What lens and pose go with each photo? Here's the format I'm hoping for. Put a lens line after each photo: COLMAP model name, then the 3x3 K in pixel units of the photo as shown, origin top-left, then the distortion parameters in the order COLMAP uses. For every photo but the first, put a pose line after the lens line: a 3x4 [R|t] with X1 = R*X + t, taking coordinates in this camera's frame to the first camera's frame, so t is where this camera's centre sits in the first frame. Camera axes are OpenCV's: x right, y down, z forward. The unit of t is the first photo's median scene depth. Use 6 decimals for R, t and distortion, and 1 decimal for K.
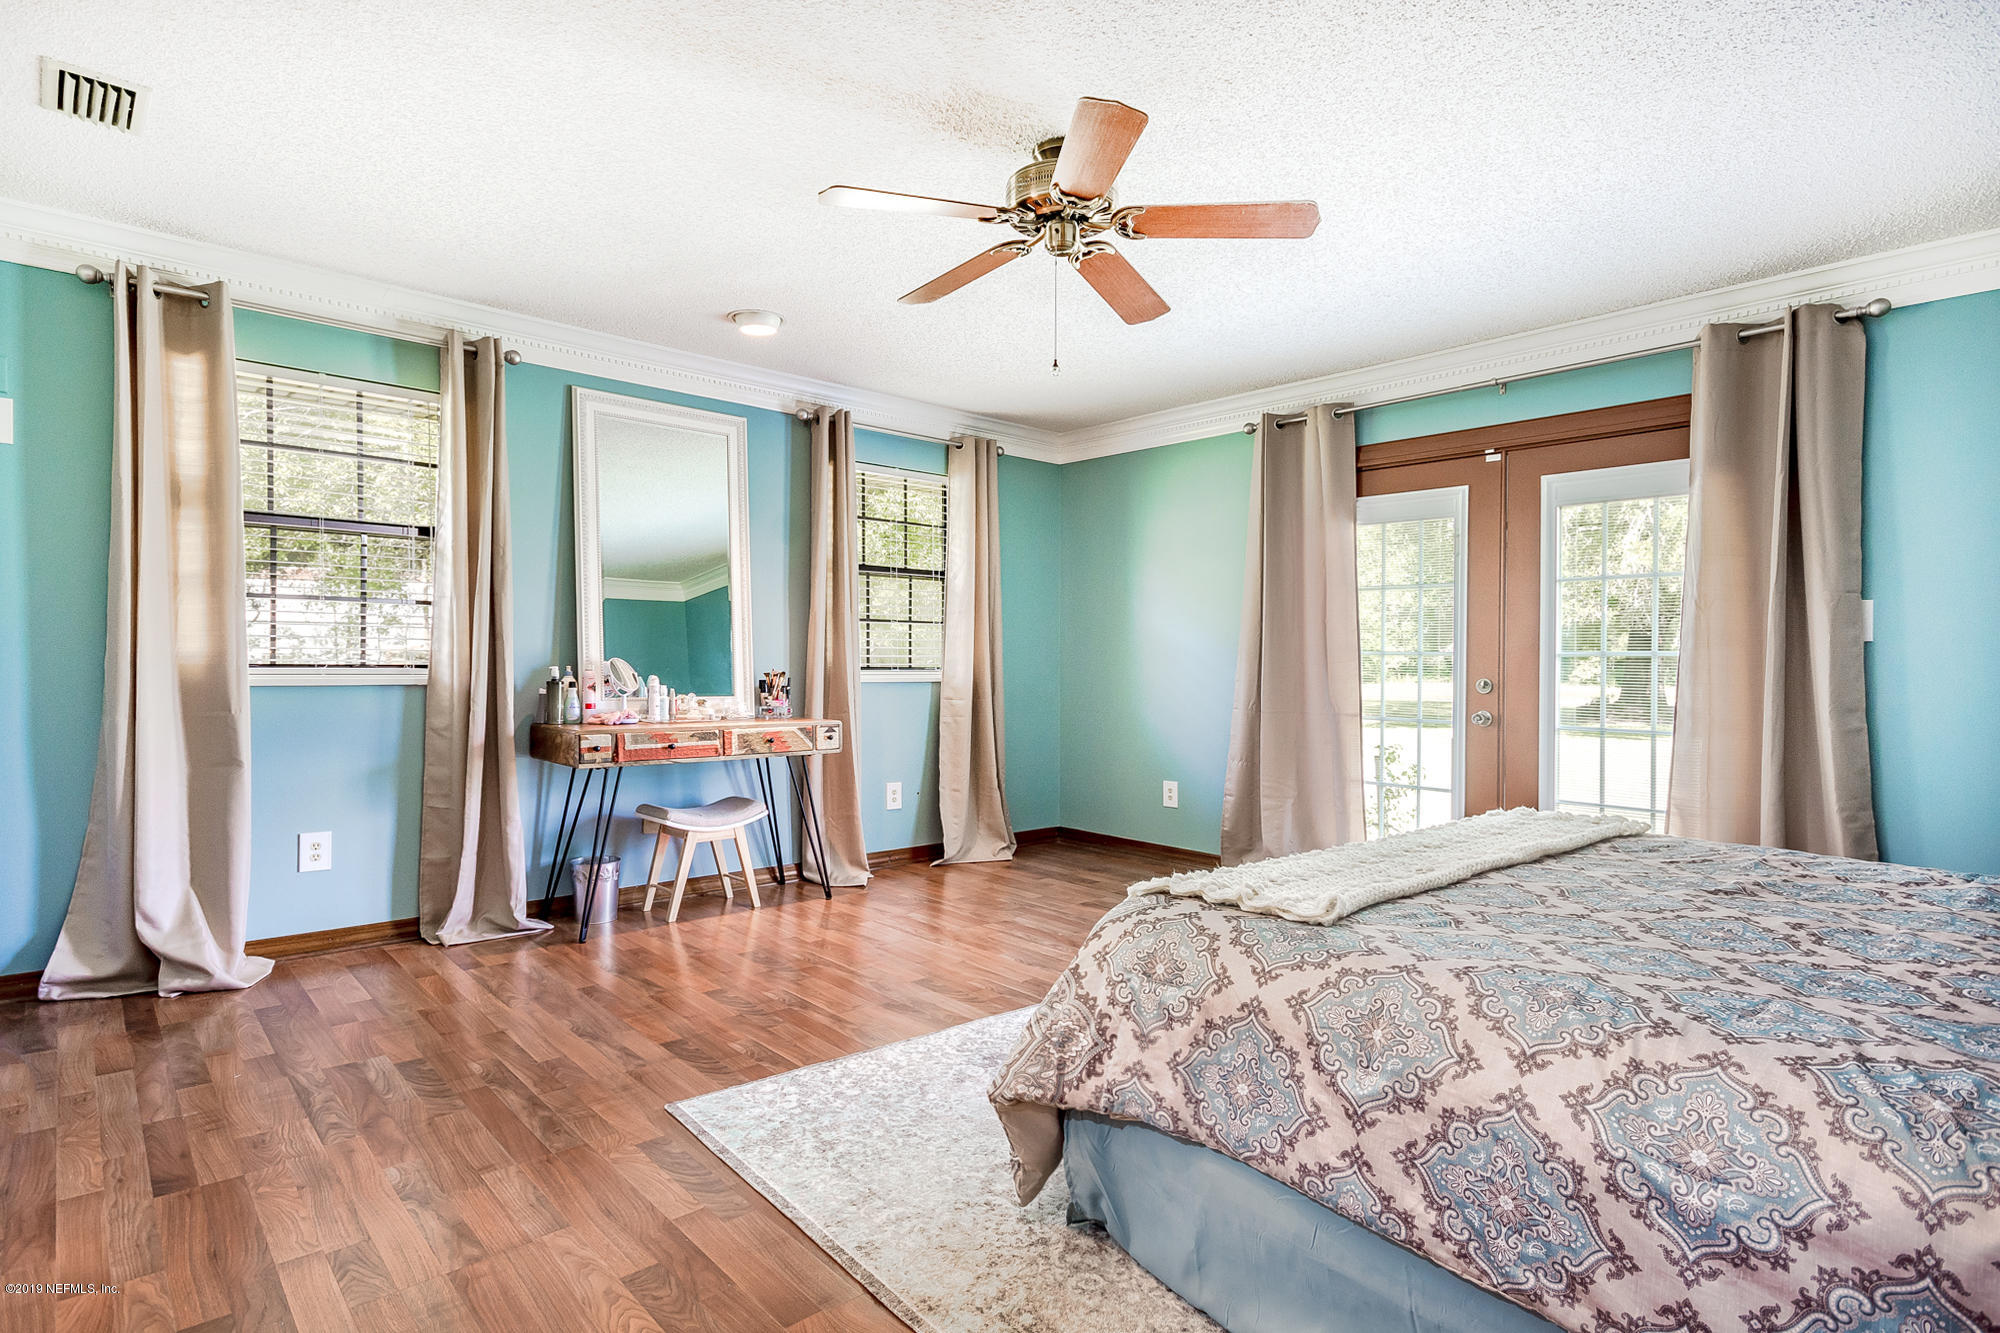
lens RADIAL K [[1042.3, 0, 1003.7], [0, 1042.3, 667.1], [0, 0, 1]] dist [0.013052, -0.001500]
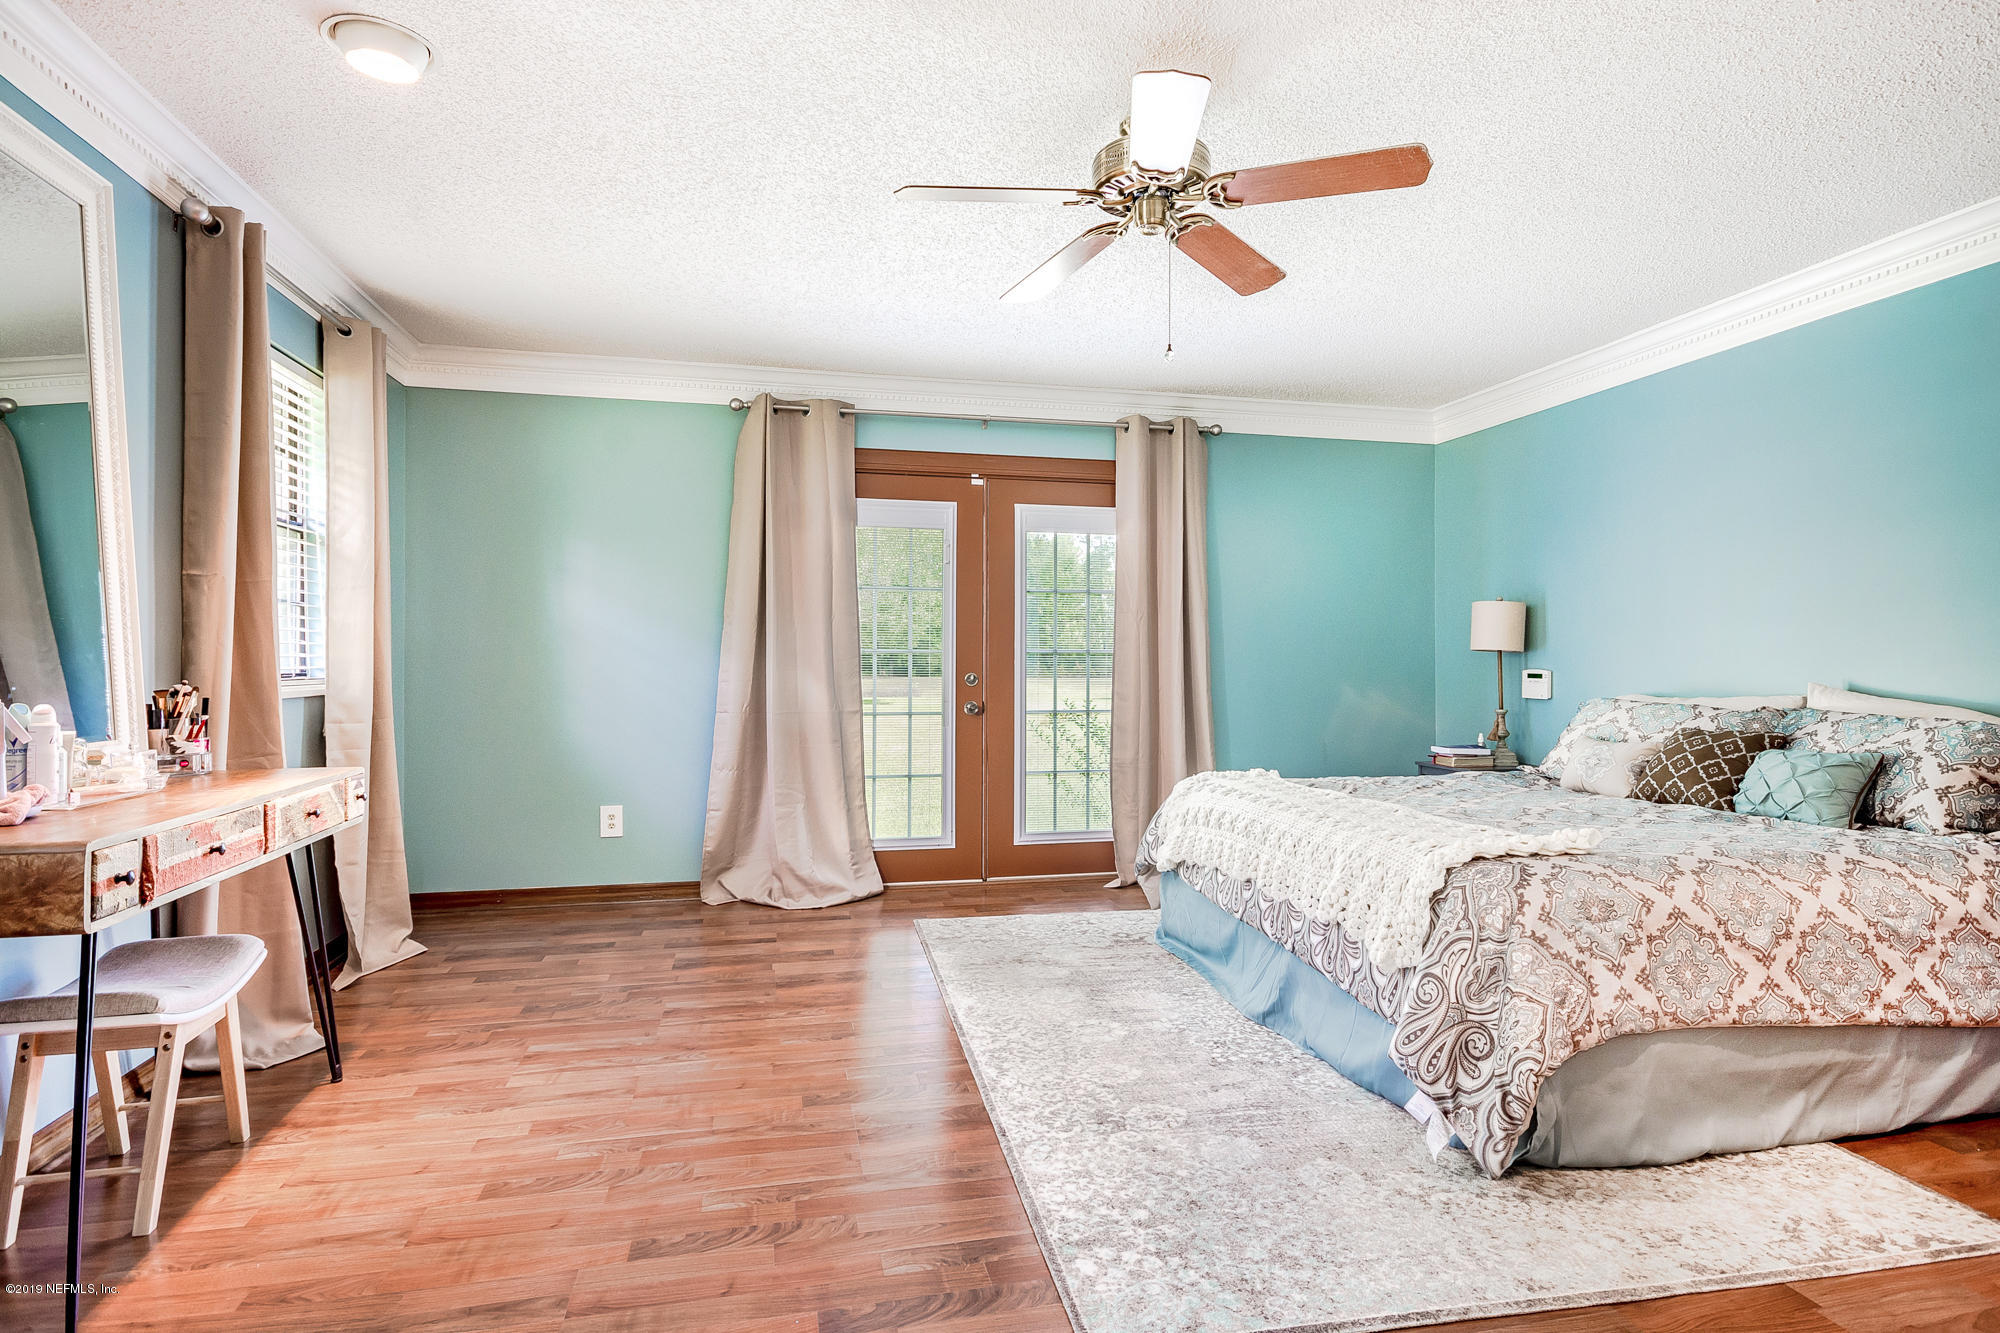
lens RADIAL K [[1042.3, 0, 1008.5], [0, 1042.3, 631.6], [0, 0, 1]] dist [0.013052, -0.001500]
pose [[0.477331, 0.013828, 0.878615, -1.180774], [0.009269, 0.999741, -0.020770, -0.021363], [-0.878675, 0.018058, 0.477079, 0.934949]]
